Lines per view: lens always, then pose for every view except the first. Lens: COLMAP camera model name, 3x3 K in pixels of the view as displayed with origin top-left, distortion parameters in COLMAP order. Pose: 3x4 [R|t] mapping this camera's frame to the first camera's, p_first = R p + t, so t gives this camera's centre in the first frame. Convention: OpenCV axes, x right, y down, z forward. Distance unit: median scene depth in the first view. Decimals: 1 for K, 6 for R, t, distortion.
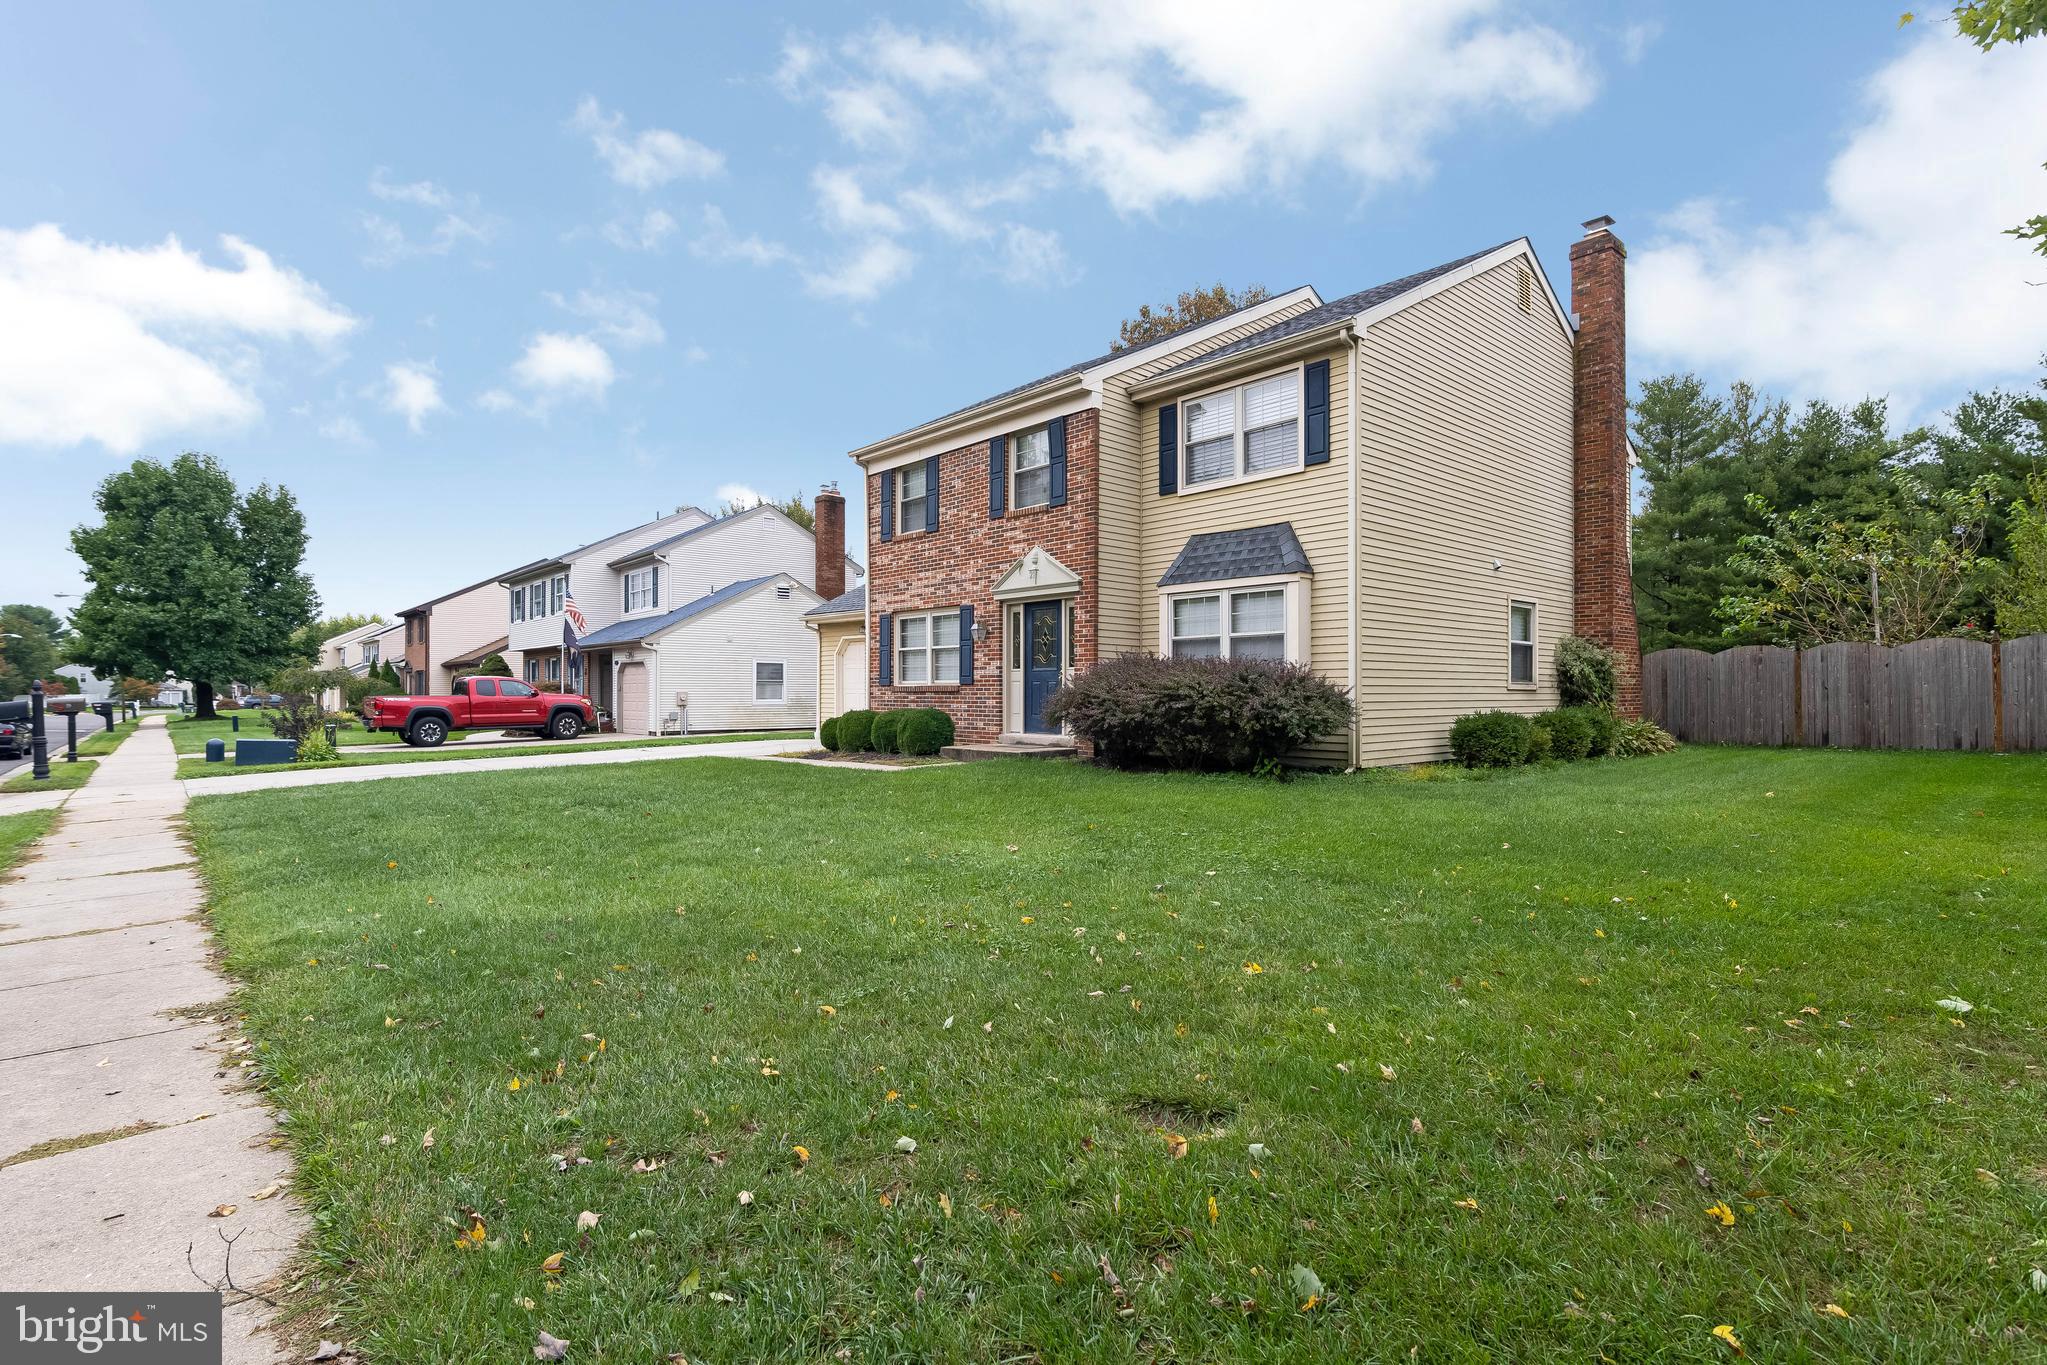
lens RADIAL K [[971.7, 0, 1023.5], [0, 971.7, 682.5], [0, 0, 1]] dist [-0.003437, -0.000028]
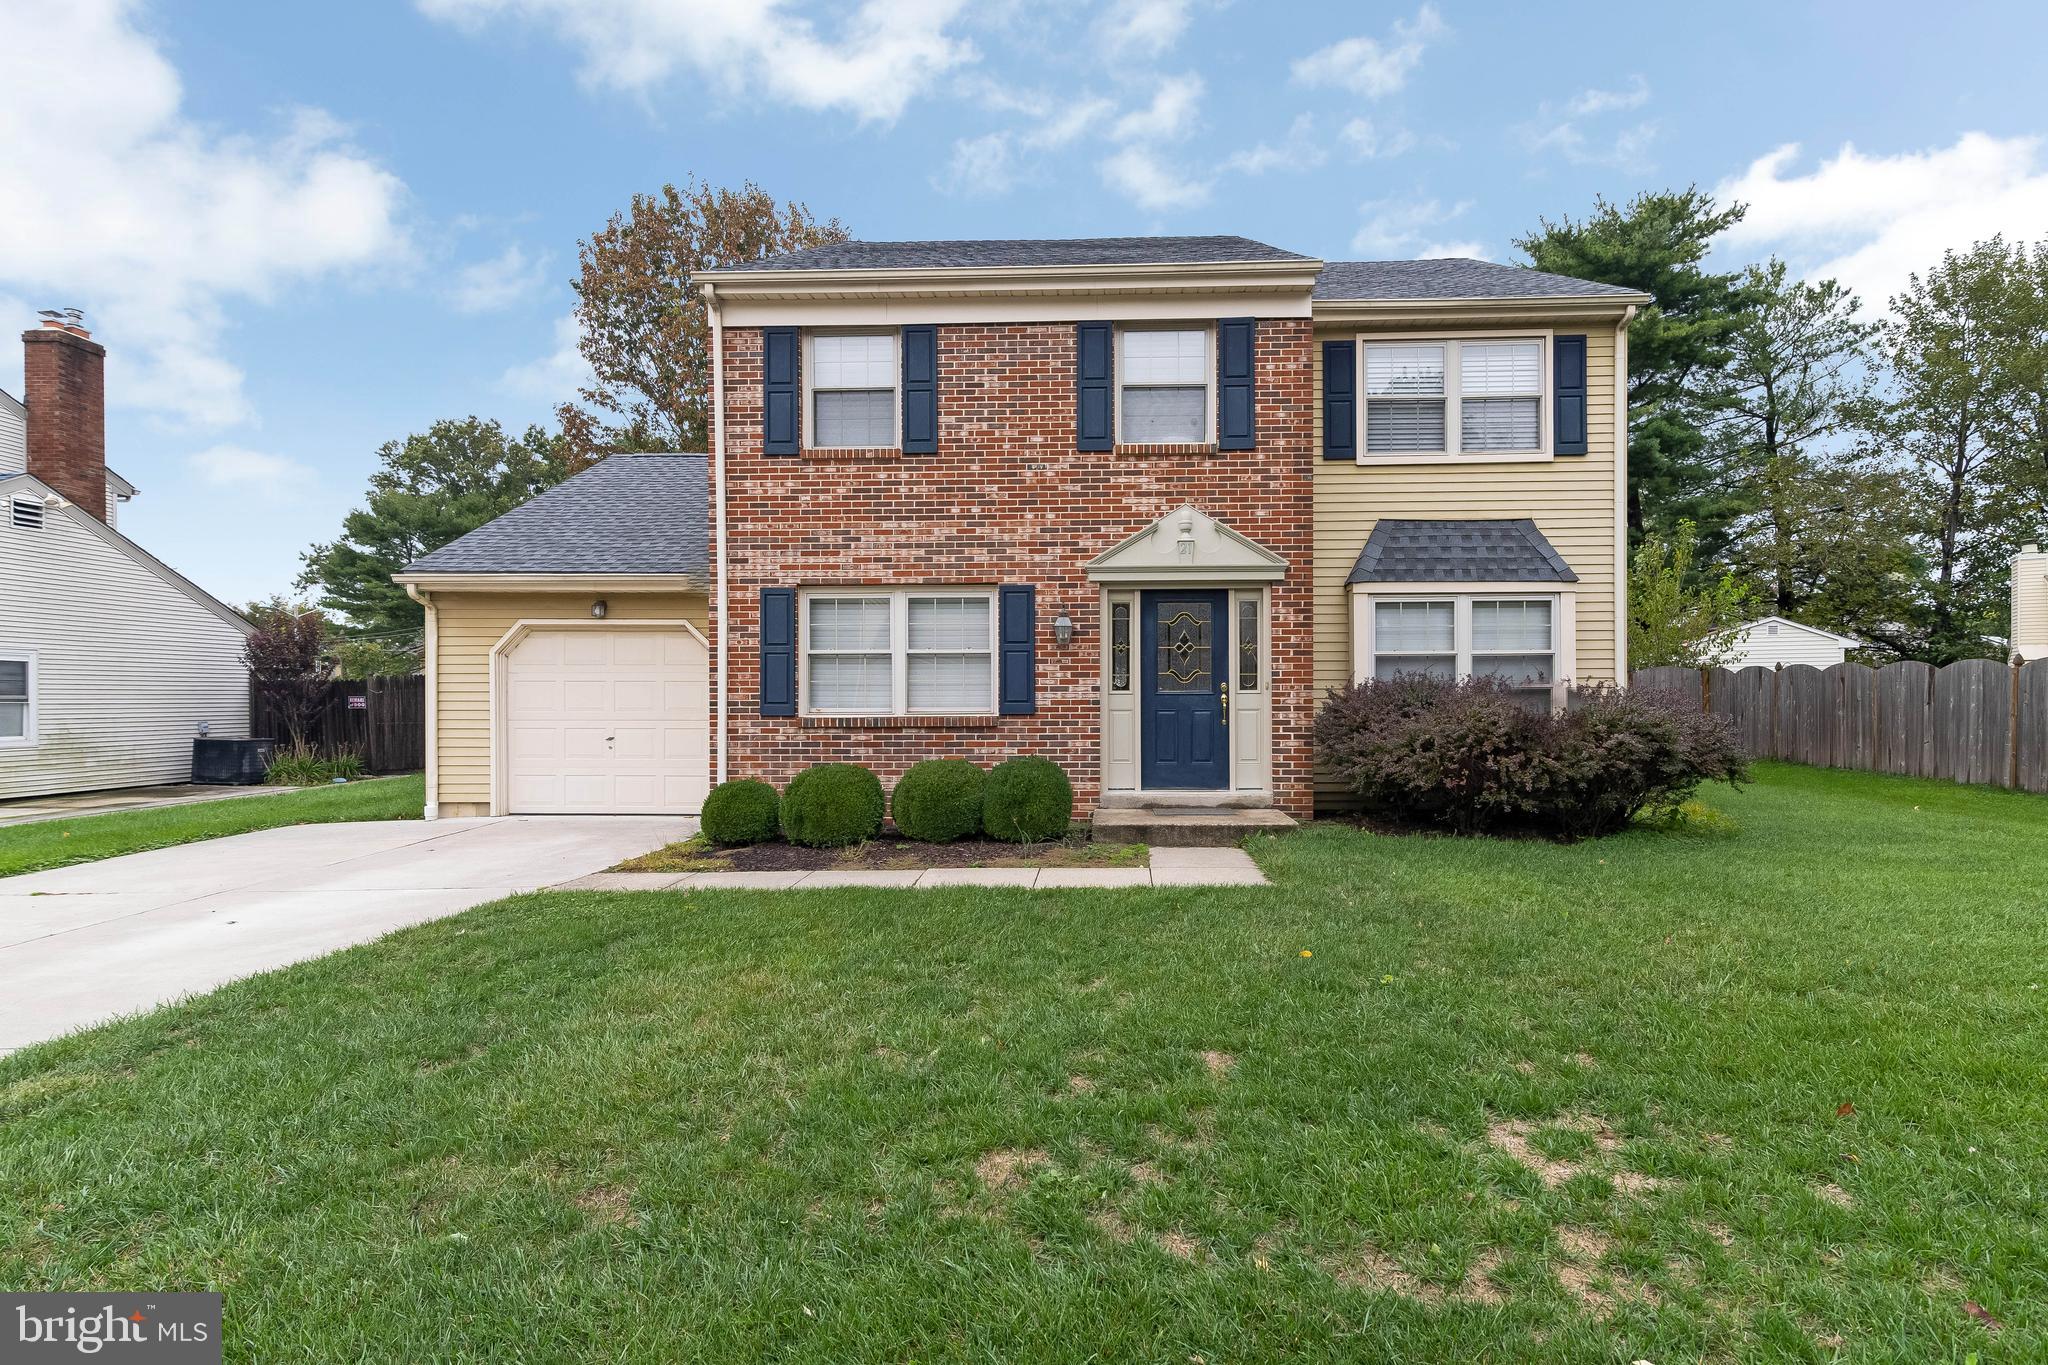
lens RADIAL K [[1030.5, 0, 1054.2], [0, 1030.5, 694.8], [0, 0, 1]] dist [0.003707, 0.000170]
pose [[0.694694, -0.000007, 0.719305, -0.524918], [-0.003813, 0.999986, 0.003691, -0.013685], [-0.719295, -0.005307, 0.694684, 0.553652]]
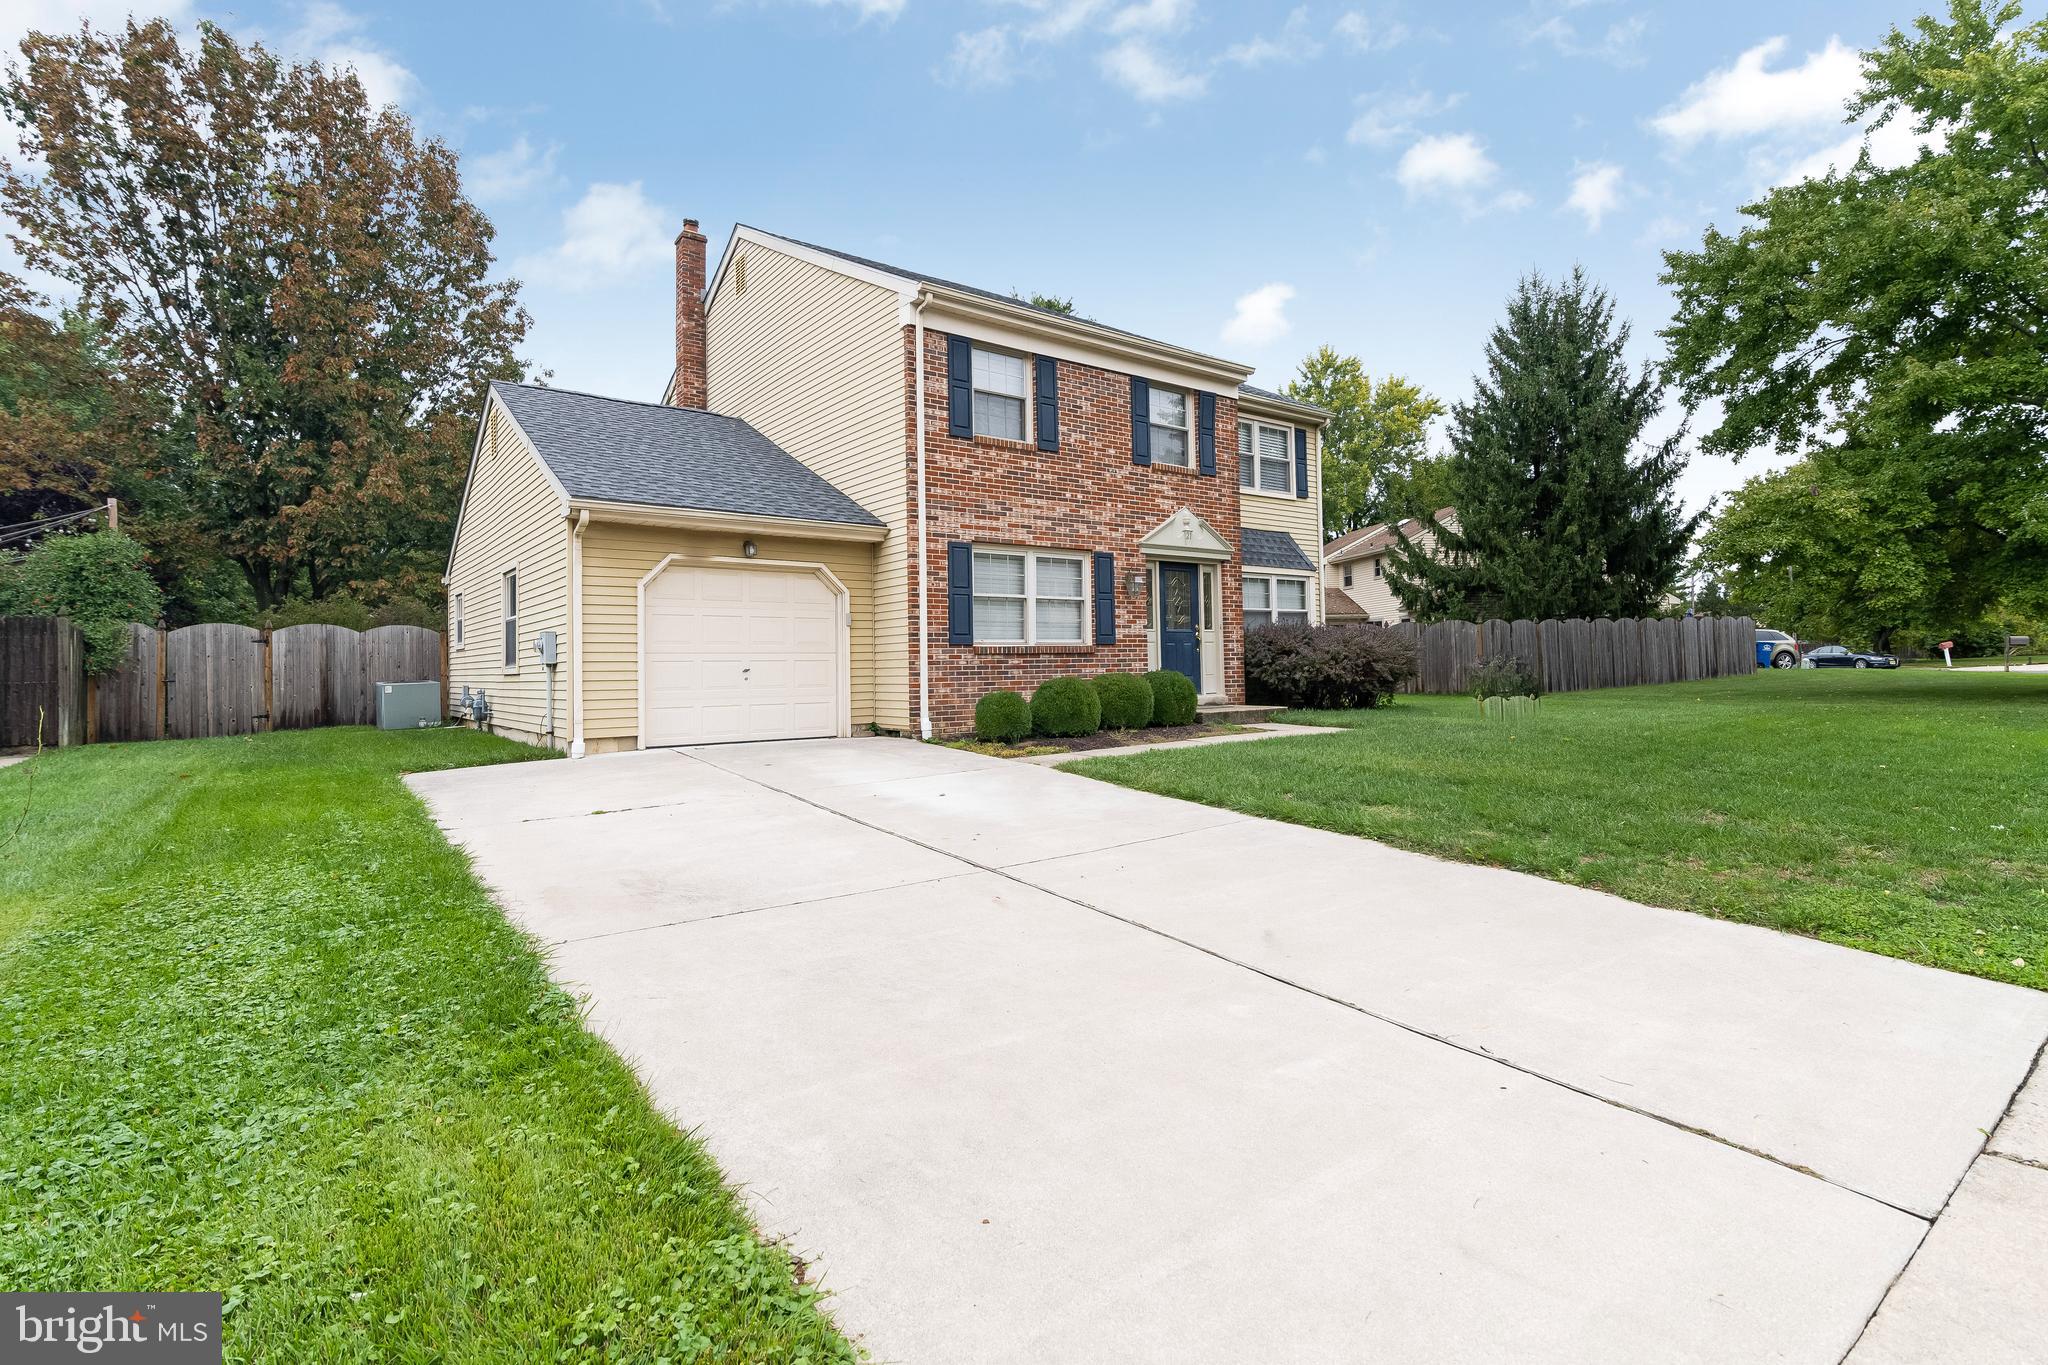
lens RADIAL K [[990.0, 0, 1016.6], [0, 990.0, 637.9], [0, 0, 1]] dist [-0.001436, -0.000047]
pose [[0.076790, 0.029637, 0.996607, -0.967038], [0.008295, 0.999505, -0.030362, 0.022652], [-0.997013, 0.010598, 0.076506, 1.047122]]
